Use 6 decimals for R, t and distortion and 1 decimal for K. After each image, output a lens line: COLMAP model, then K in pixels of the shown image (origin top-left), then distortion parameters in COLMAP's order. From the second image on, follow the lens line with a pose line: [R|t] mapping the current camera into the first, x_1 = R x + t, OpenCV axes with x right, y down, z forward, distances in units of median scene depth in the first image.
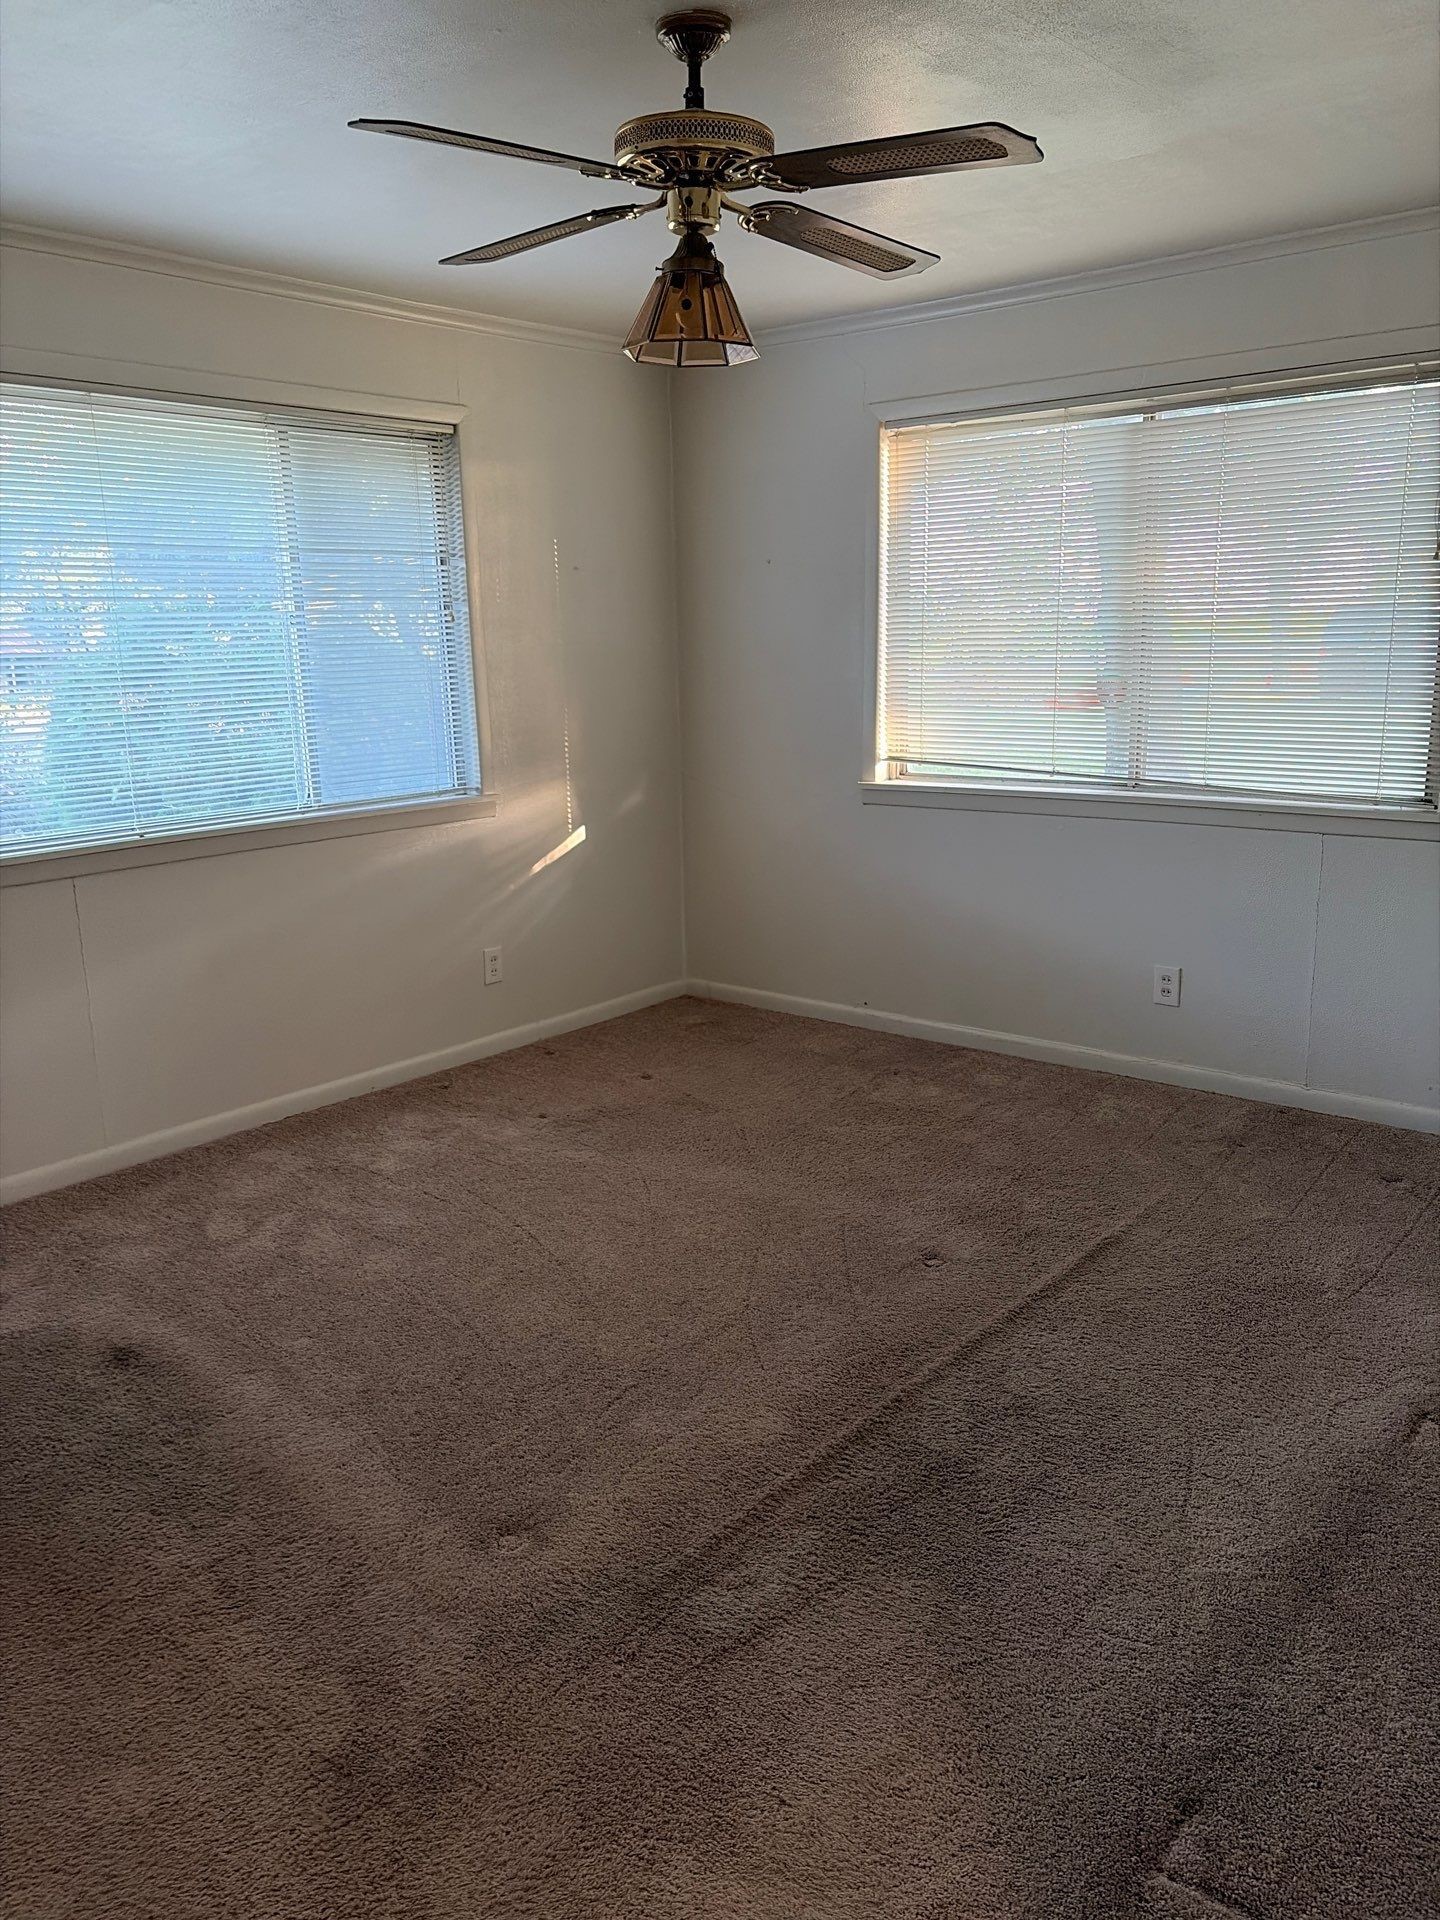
lens RADIAL K [[1420.1, 0, 731.3], [0, 1420.1, 962.6], [0, 0, 1]] dist [0.012264, -0.003962]
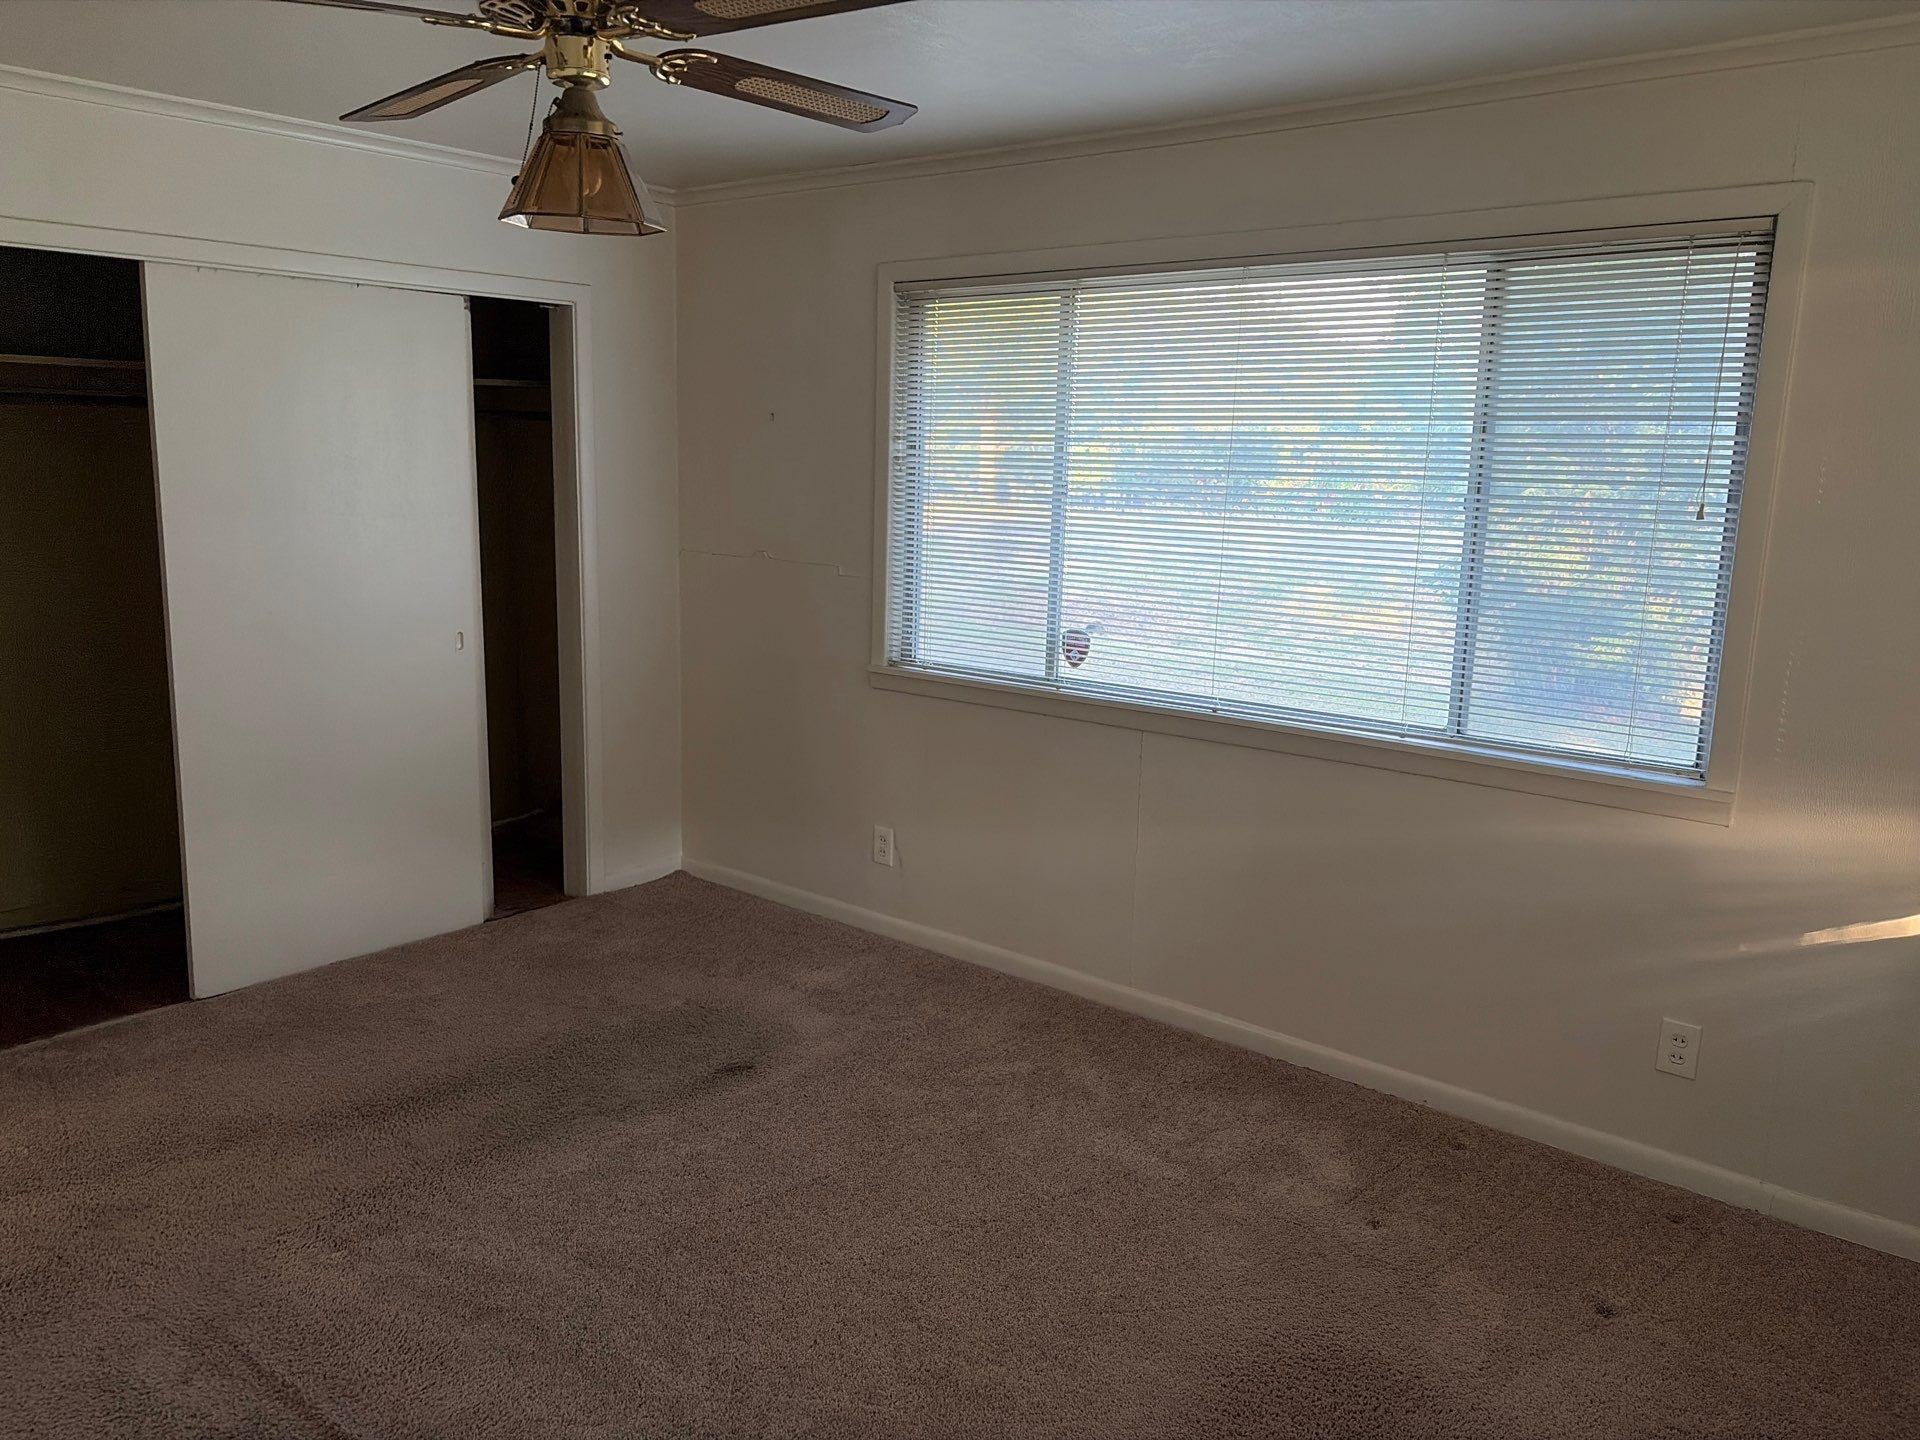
lens RADIAL K [[1420.1, 0, 957.6], [0, 1420.1, 718.0], [0, 0, 1]] dist [0.012264, -0.003962]
pose [[-0.028223, 0.202602, -0.978854, 0.452394], [-0.237633, 0.949811, 0.203443, -0.198975], [0.970945, 0.238349, 0.021338, 0.661469]]
